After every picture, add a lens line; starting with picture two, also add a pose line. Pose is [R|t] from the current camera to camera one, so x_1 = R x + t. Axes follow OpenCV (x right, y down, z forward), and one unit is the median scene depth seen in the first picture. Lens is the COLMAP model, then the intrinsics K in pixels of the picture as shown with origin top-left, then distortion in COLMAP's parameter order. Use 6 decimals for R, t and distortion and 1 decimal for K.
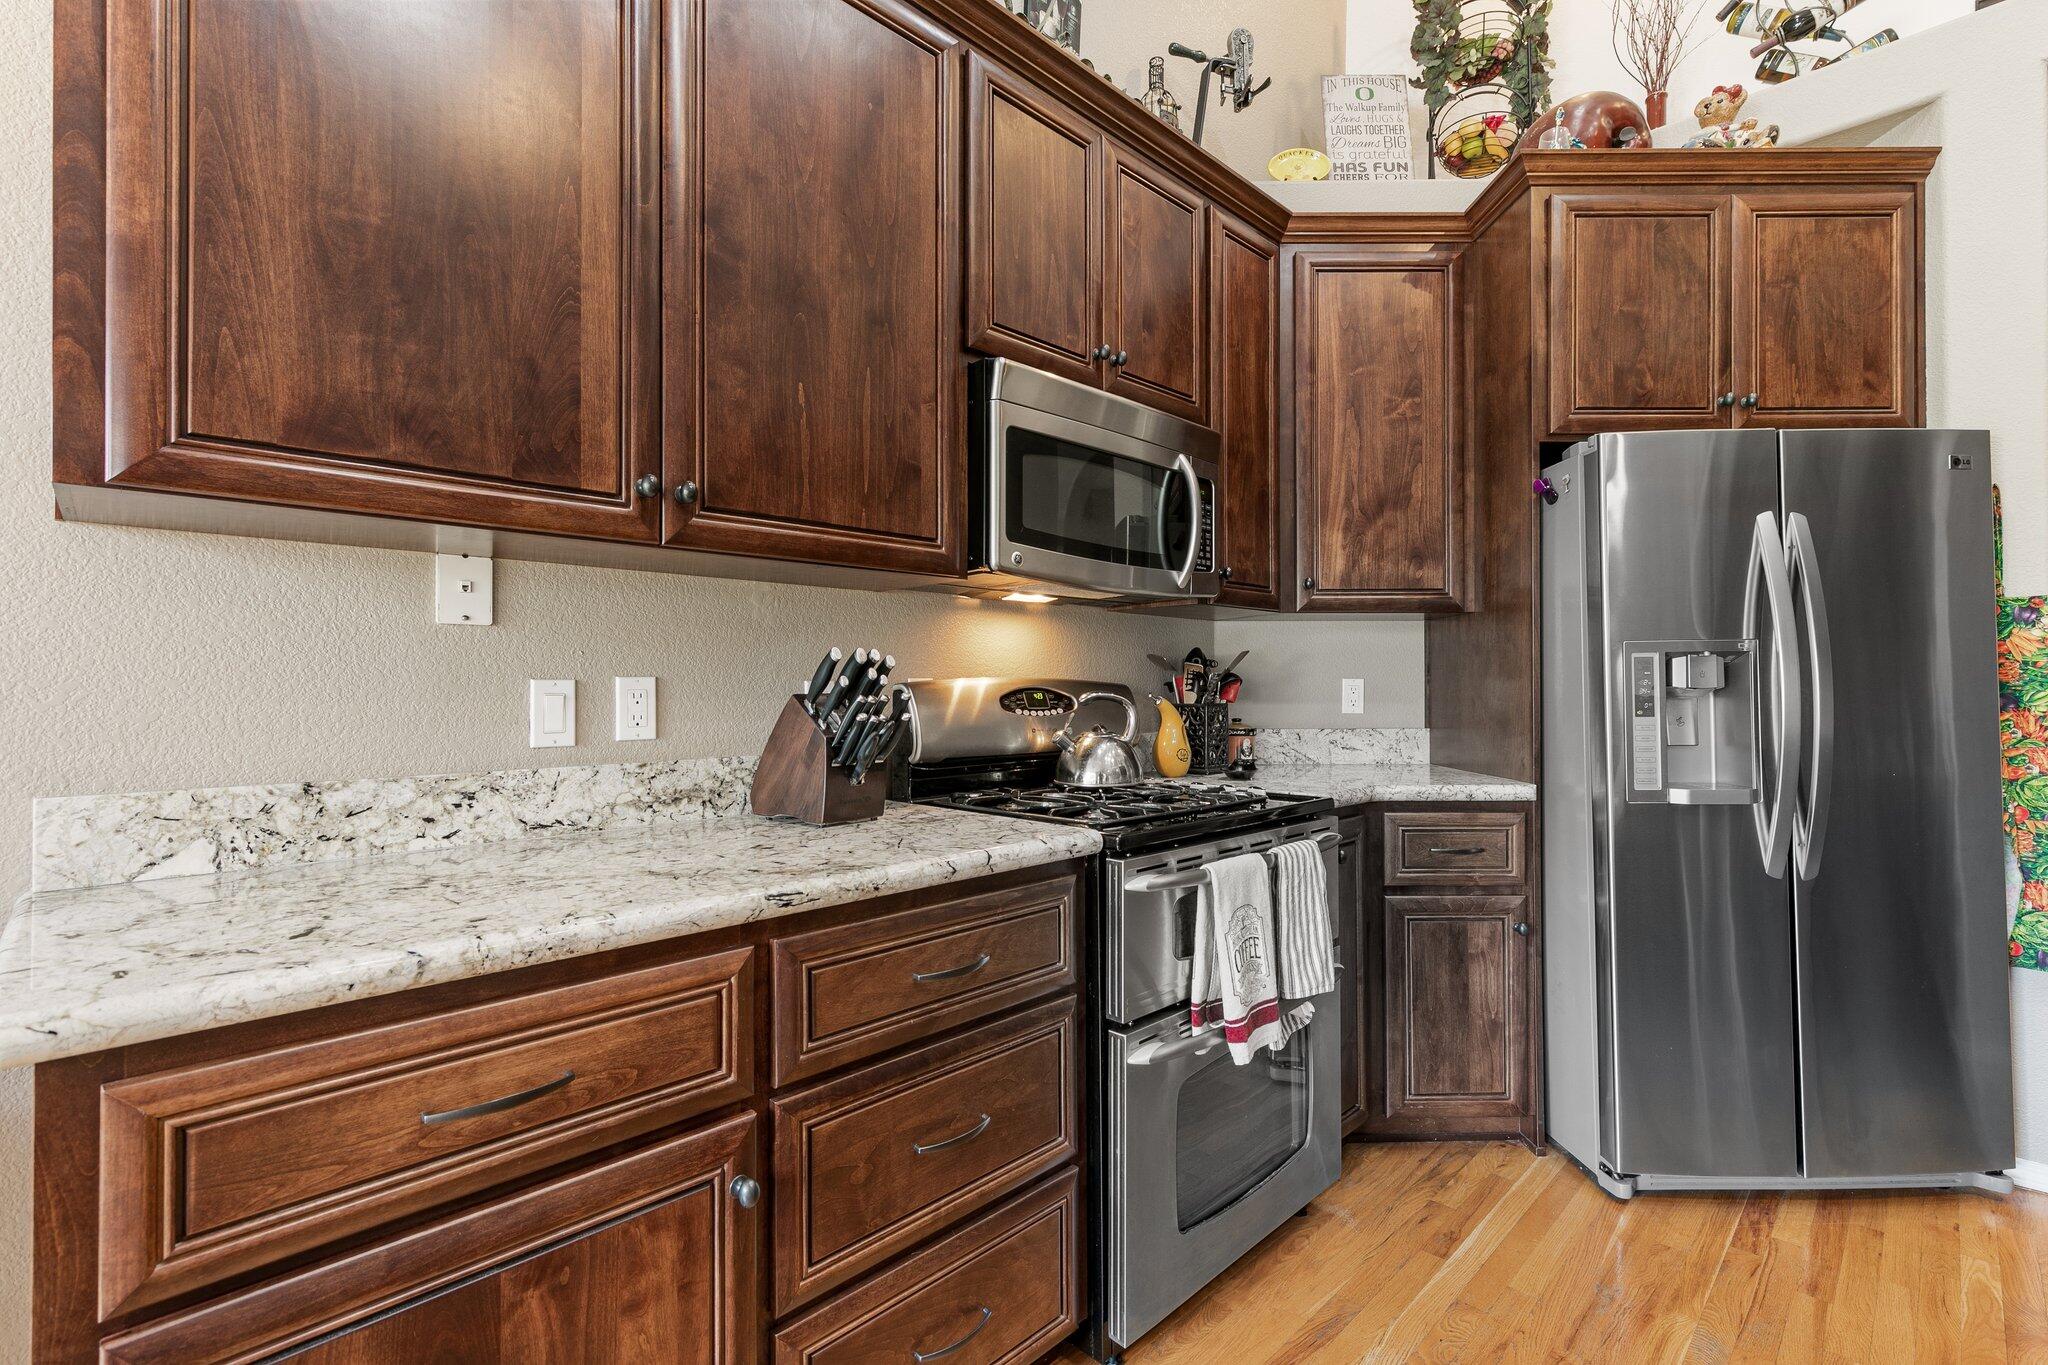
lens RADIAL K [[914.4, 0, 1032.5], [0, 914.4, 678.6], [0, 0, 1]] dist [0.004253, -0.000146]
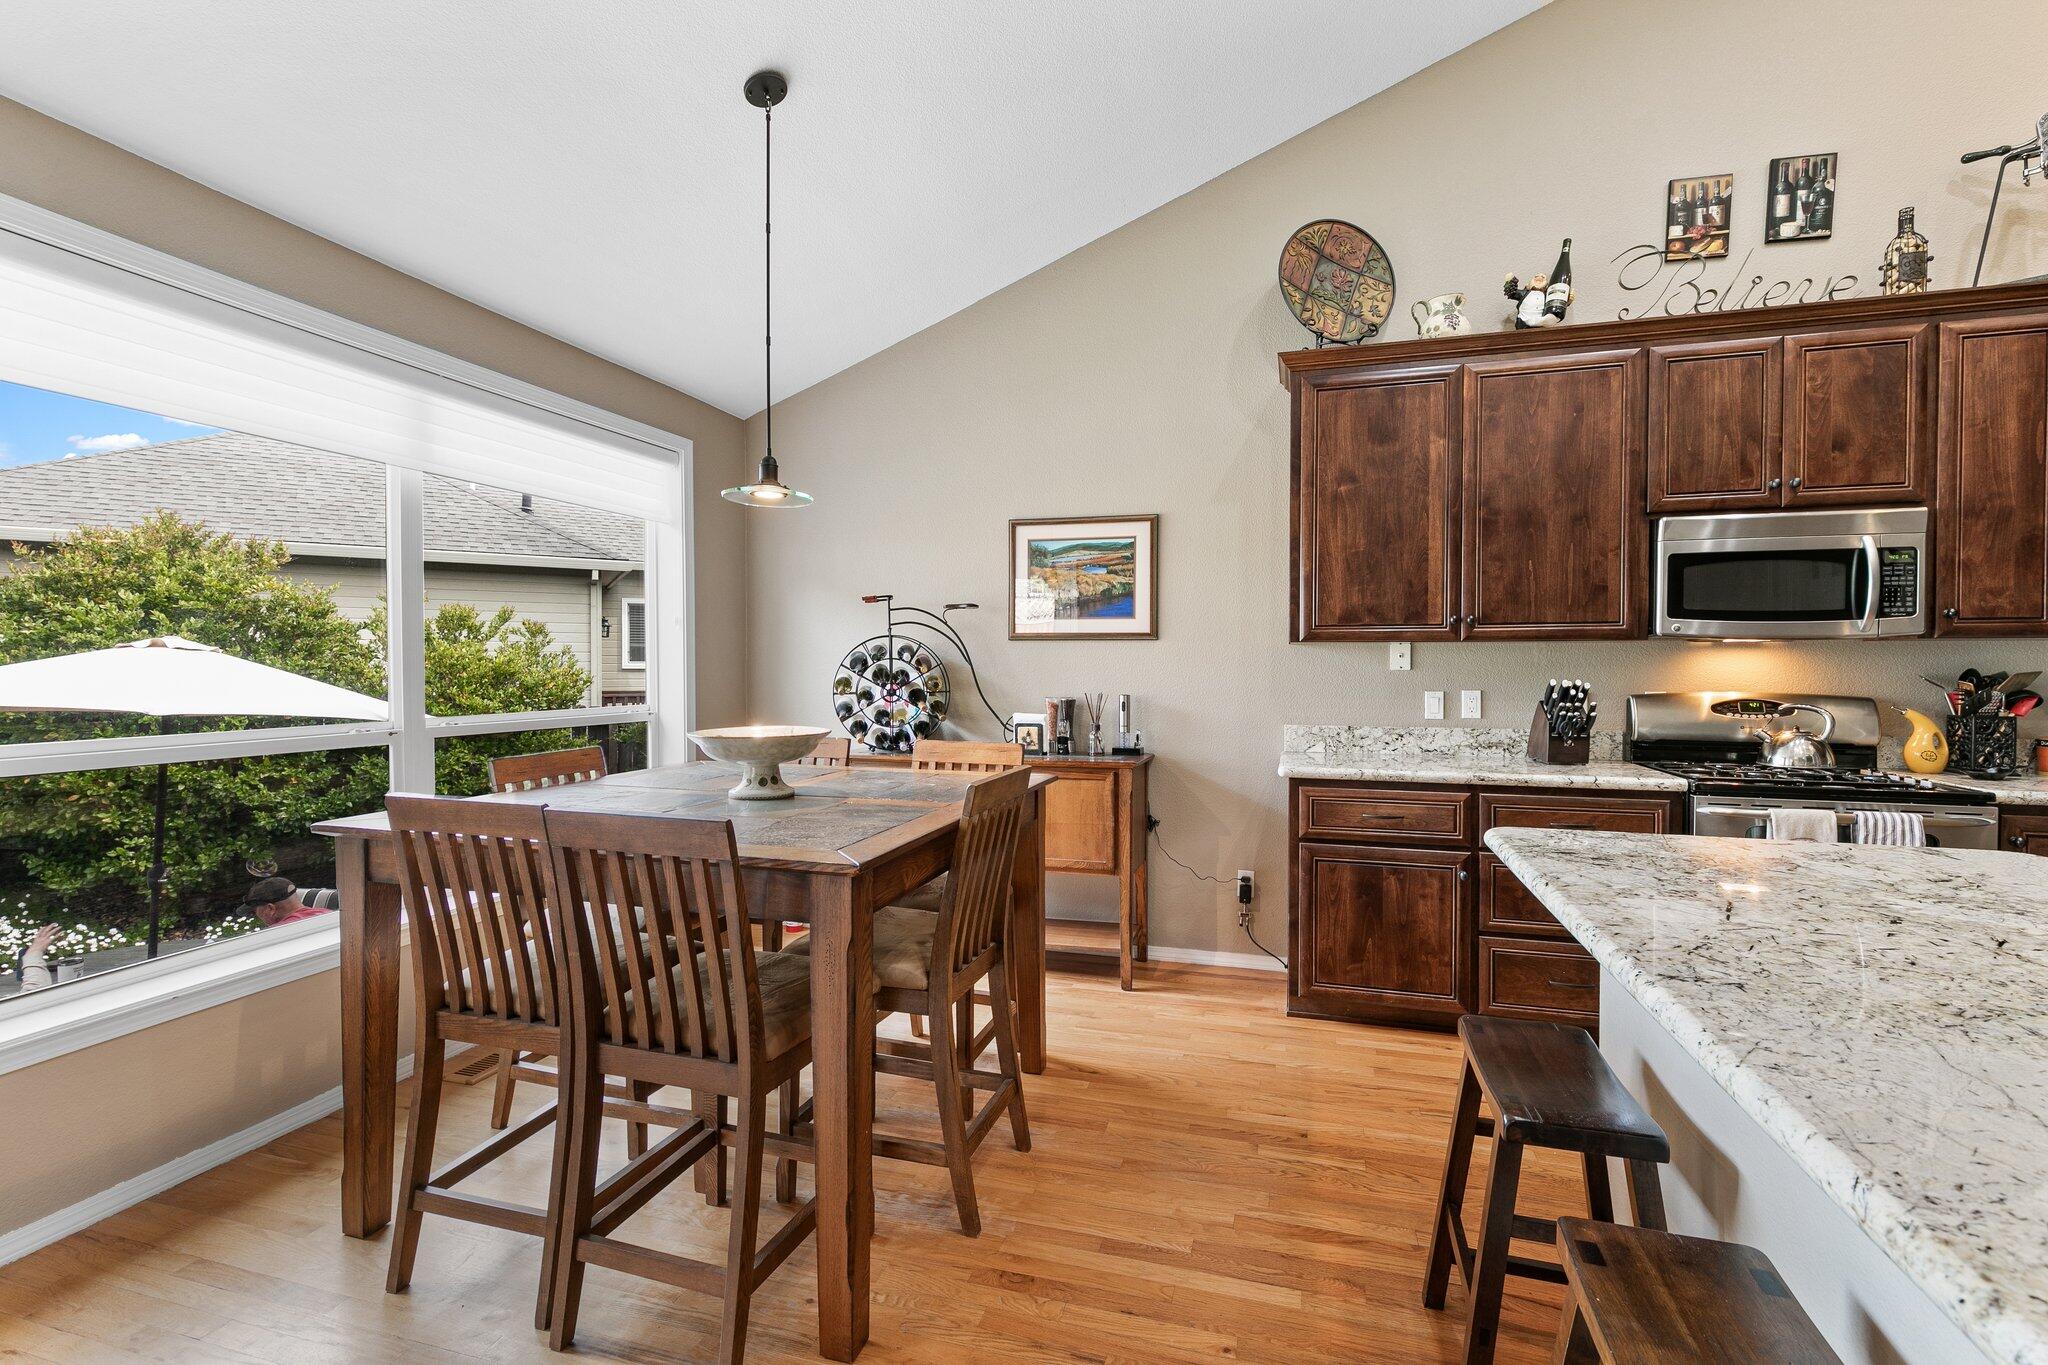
lens RADIAL K [[914.4, 0, 1030.1], [0, 914.4, 678.8], [0, 0, 1]] dist [0.004253, -0.000146]
pose [[0.477733, 0.016059, -0.878358, 0.789551], [0.005830, 0.999753, 0.021450, -0.065246], [0.878486, -0.015368, 0.477521, -0.792722]]
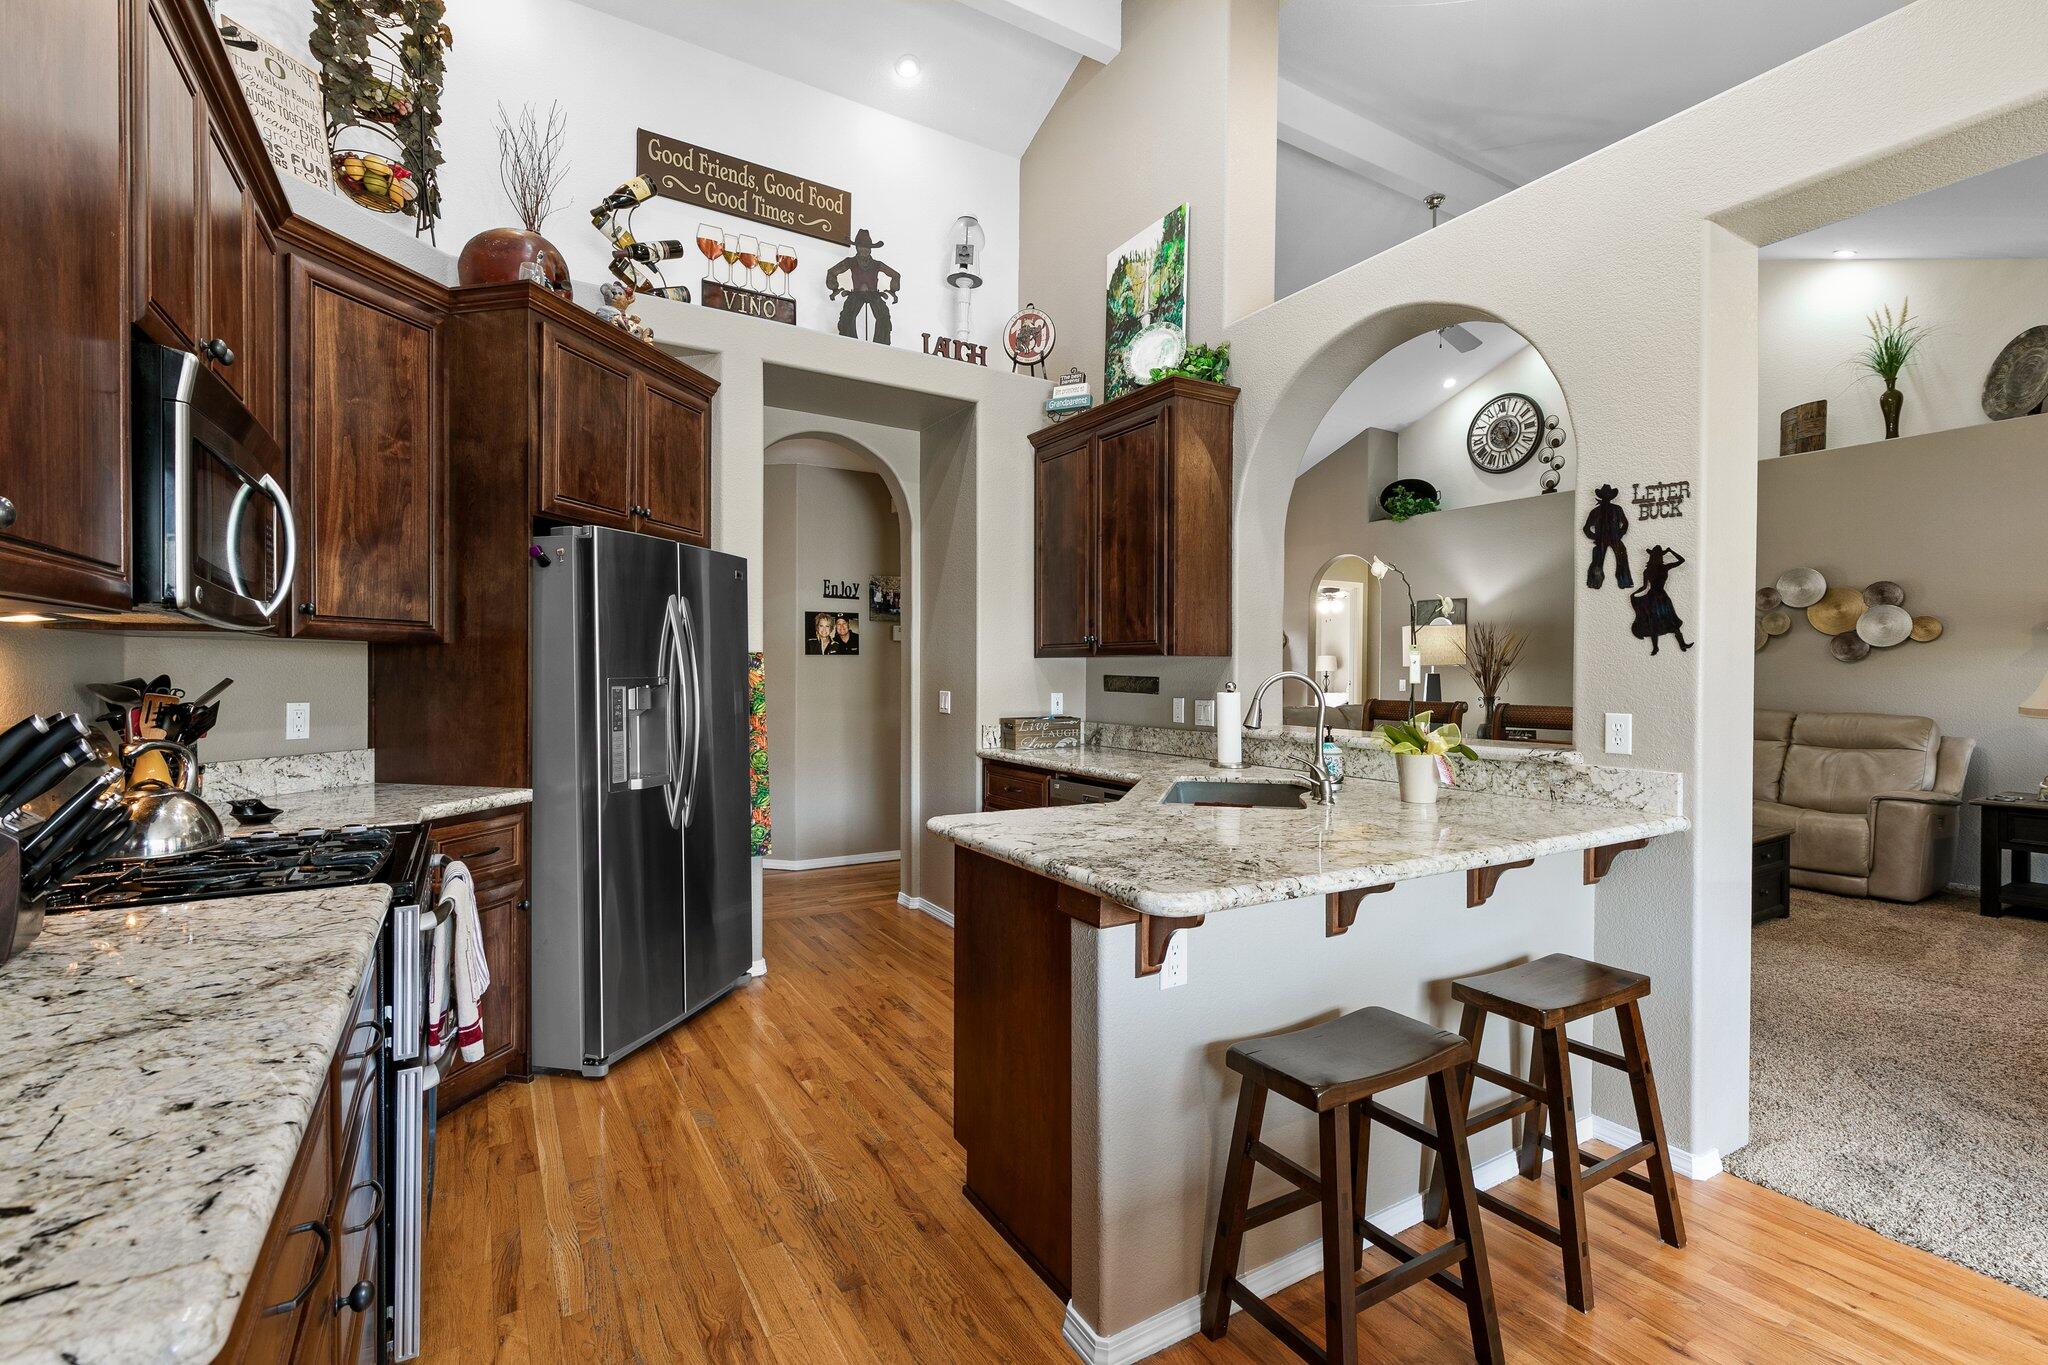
lens RADIAL K [[914.4, 0, 1029.7], [0, 914.4, 682.1], [0, 0, 1]] dist [0.004253, -0.000146]
pose [[0.232455, -0.008021, 0.972574, -0.550033], [-0.013639, 0.999841, 0.011506, -0.058697], [-0.972511, -0.015939, 0.232309, 0.049393]]
